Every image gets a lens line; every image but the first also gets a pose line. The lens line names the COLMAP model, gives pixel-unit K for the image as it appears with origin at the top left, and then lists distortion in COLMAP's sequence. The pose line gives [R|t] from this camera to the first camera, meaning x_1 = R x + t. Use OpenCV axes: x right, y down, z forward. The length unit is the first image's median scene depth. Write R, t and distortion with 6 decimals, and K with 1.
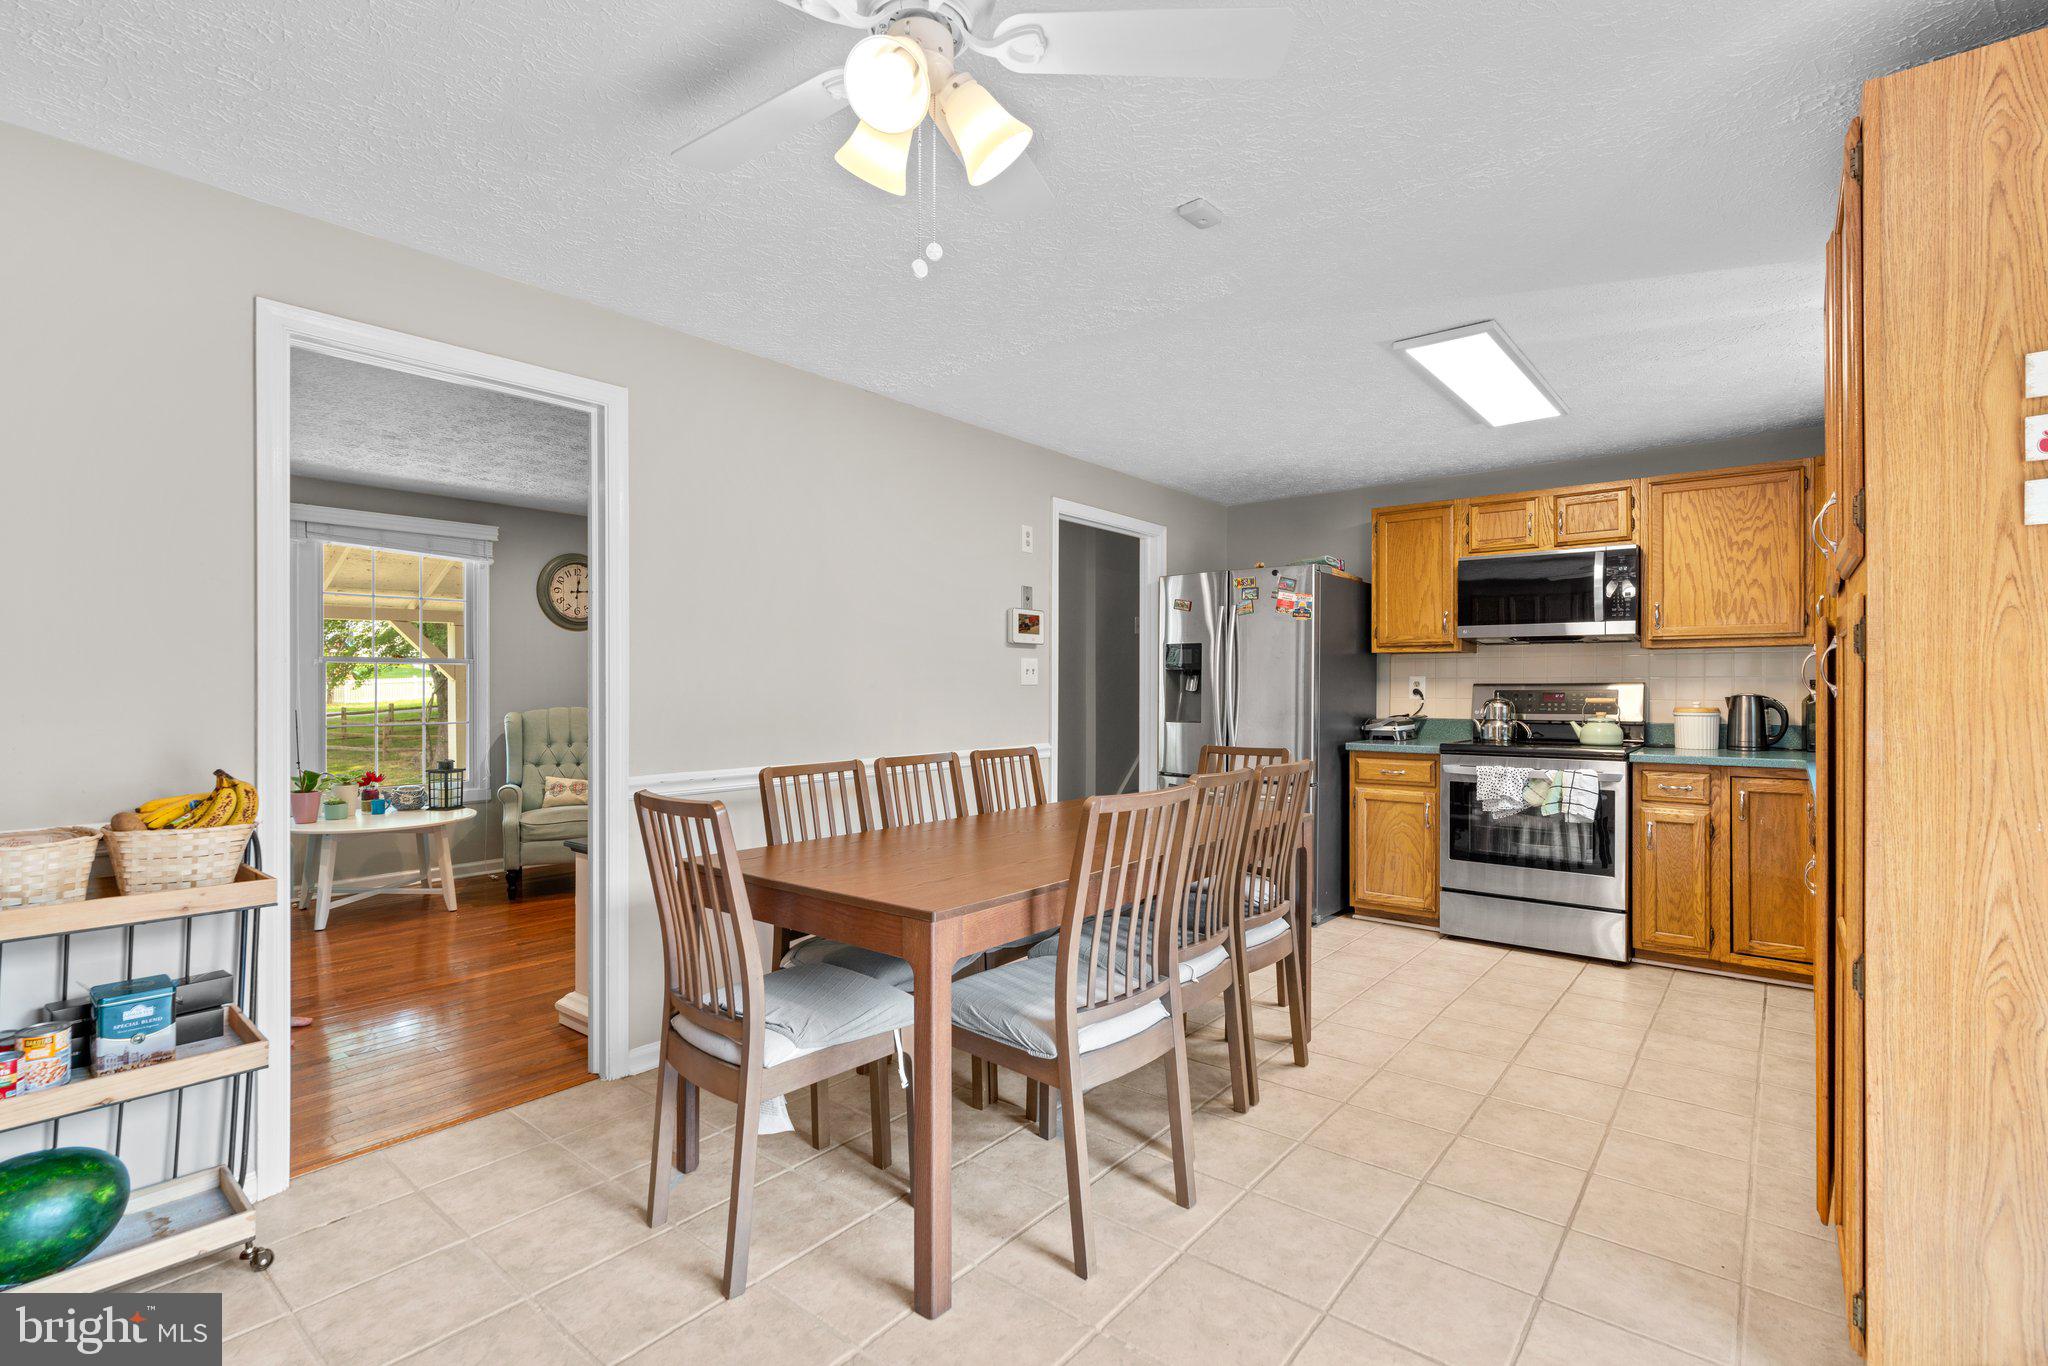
lens RADIAL K [[947.8, 0, 1034.8], [0, 947.8, 686.2], [0, 0, 1]] dist [-0.012107, 0.000045]
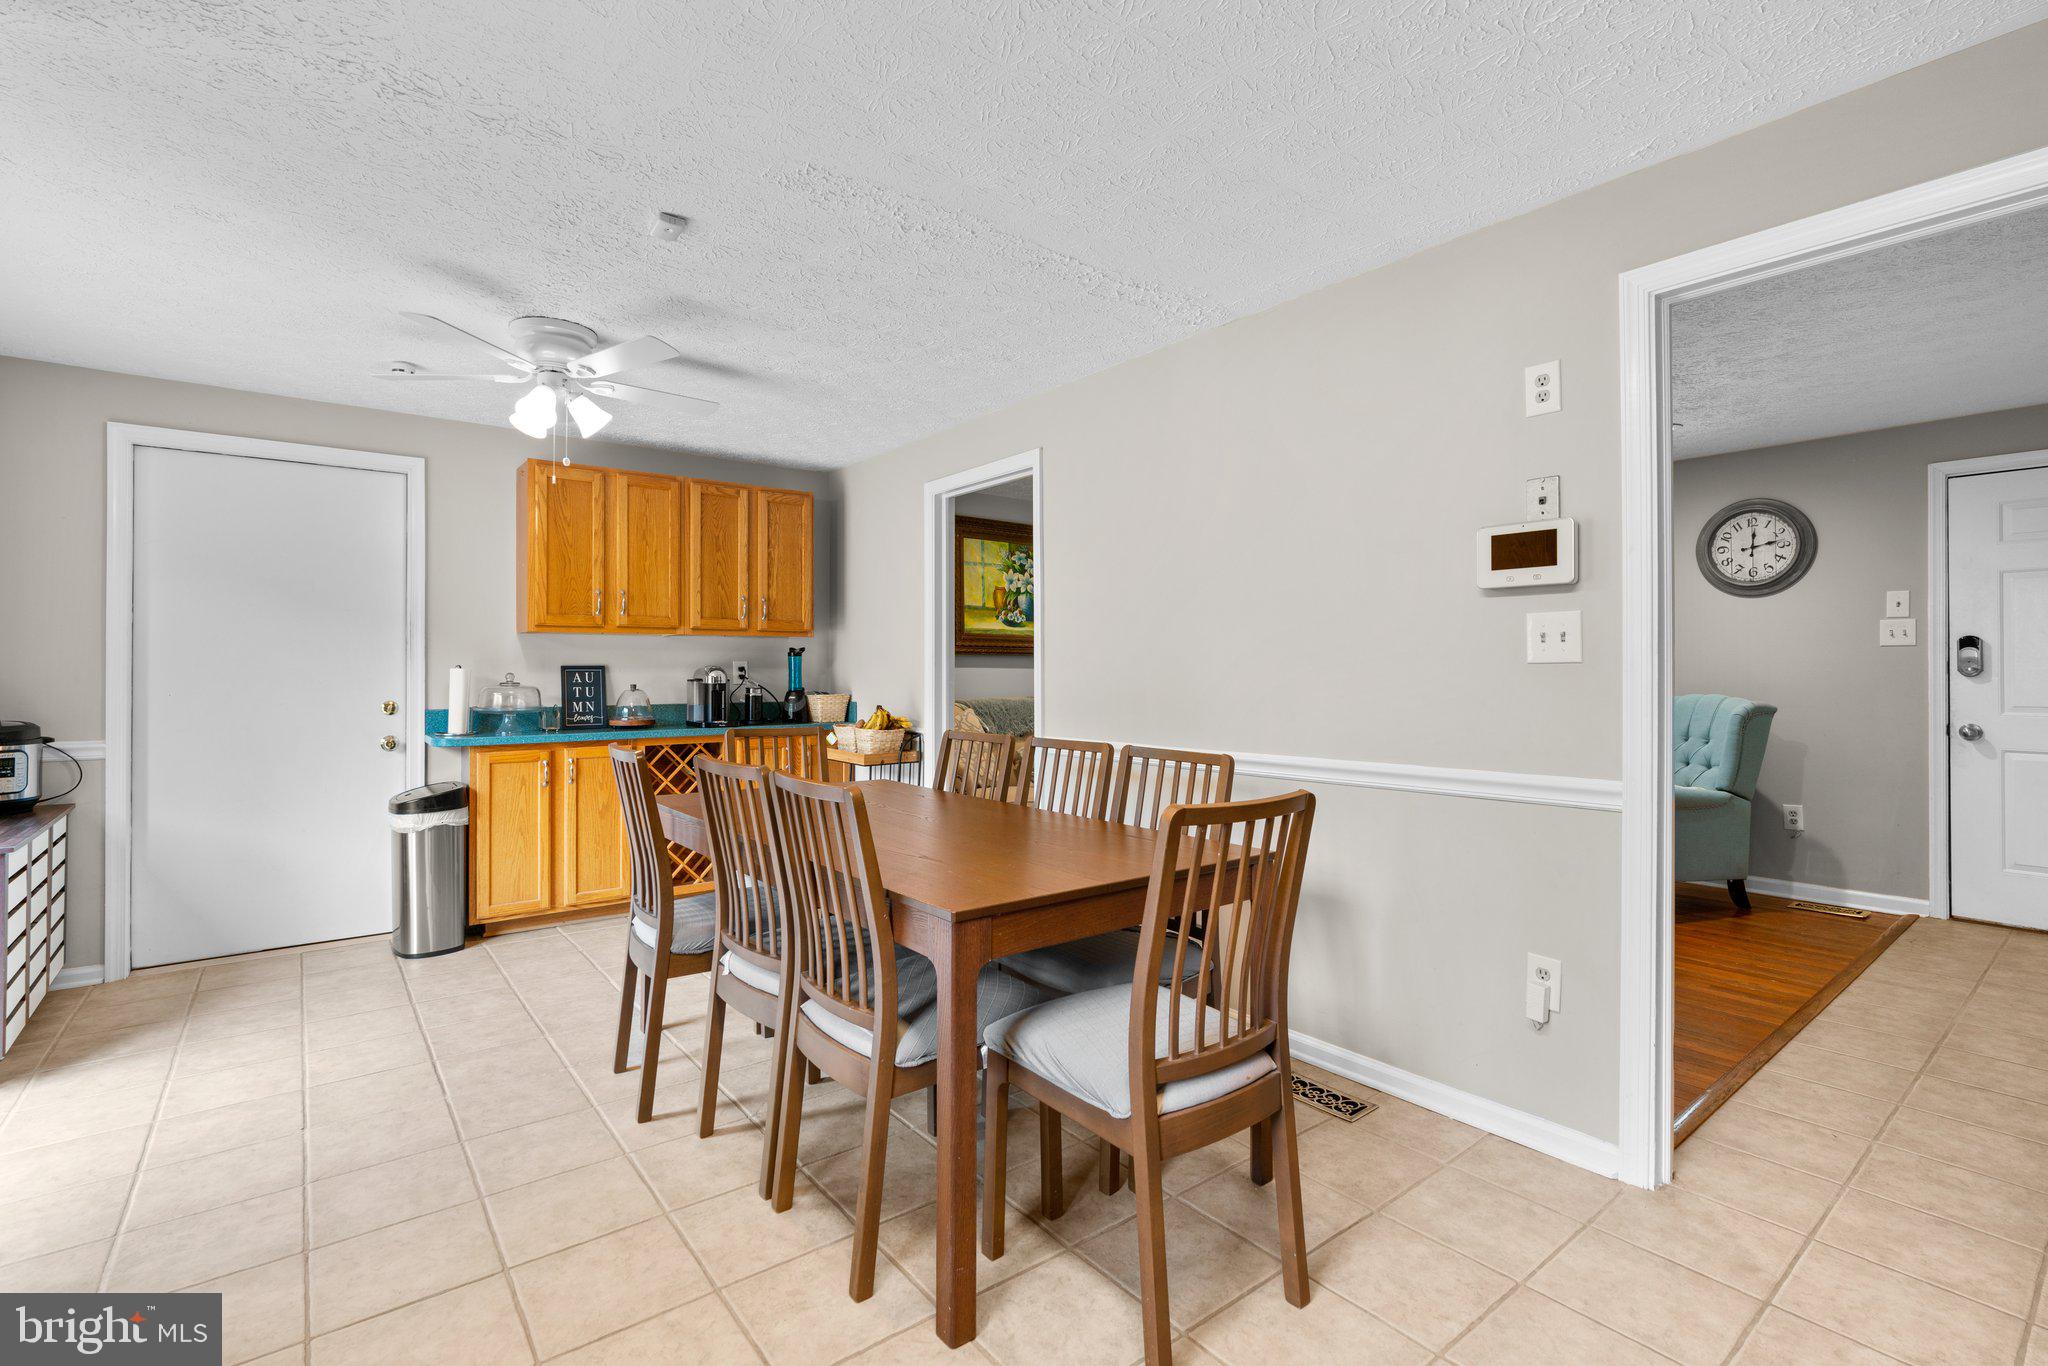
lens RADIAL K [[920.5, 0, 1015.3], [0, 920.5, 676.5], [0, 0, 1]] dist [-0.017337, 0.008126]
pose [[-0.230550, 0.008513, -0.973023, 0.574600], [-0.001207, 0.999958, 0.009035, 0.000553], [0.973060, 0.003257, -0.230530, 0.859404]]
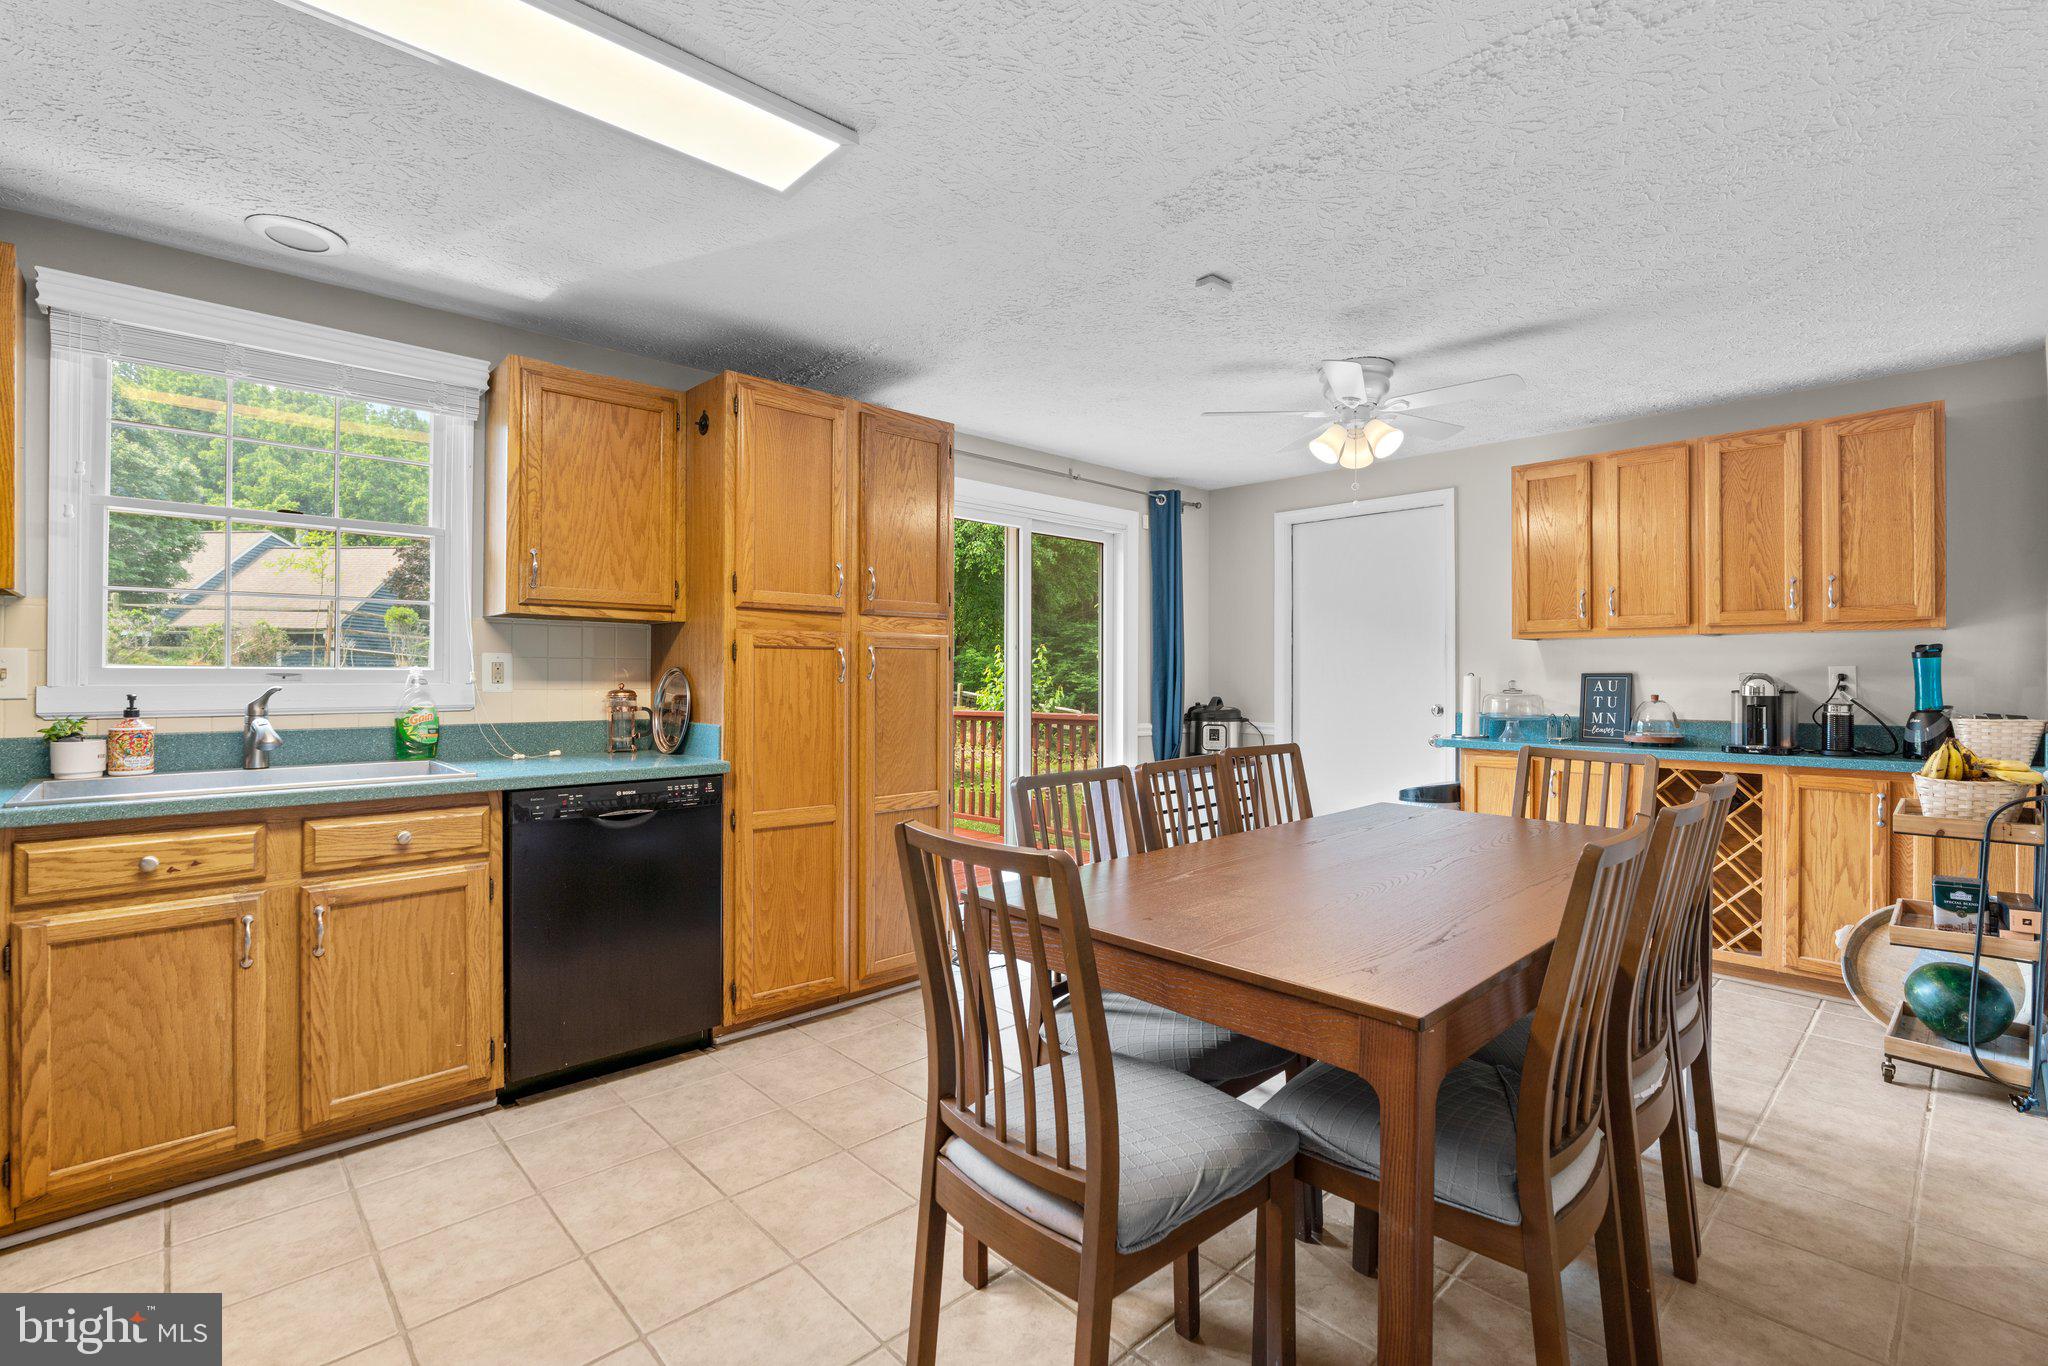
lens RADIAL K [[920.5, 0, 1015.3], [0, 920.5, 676.5], [0, 0, 1]] dist [-0.017337, 0.008126]
pose [[-0.990538, -0.002901, 0.137211, 0.139593], [-0.002796, 0.999996, 0.000962, 0.002745], [-0.137213, 0.000569, -0.990541, 1.171271]]
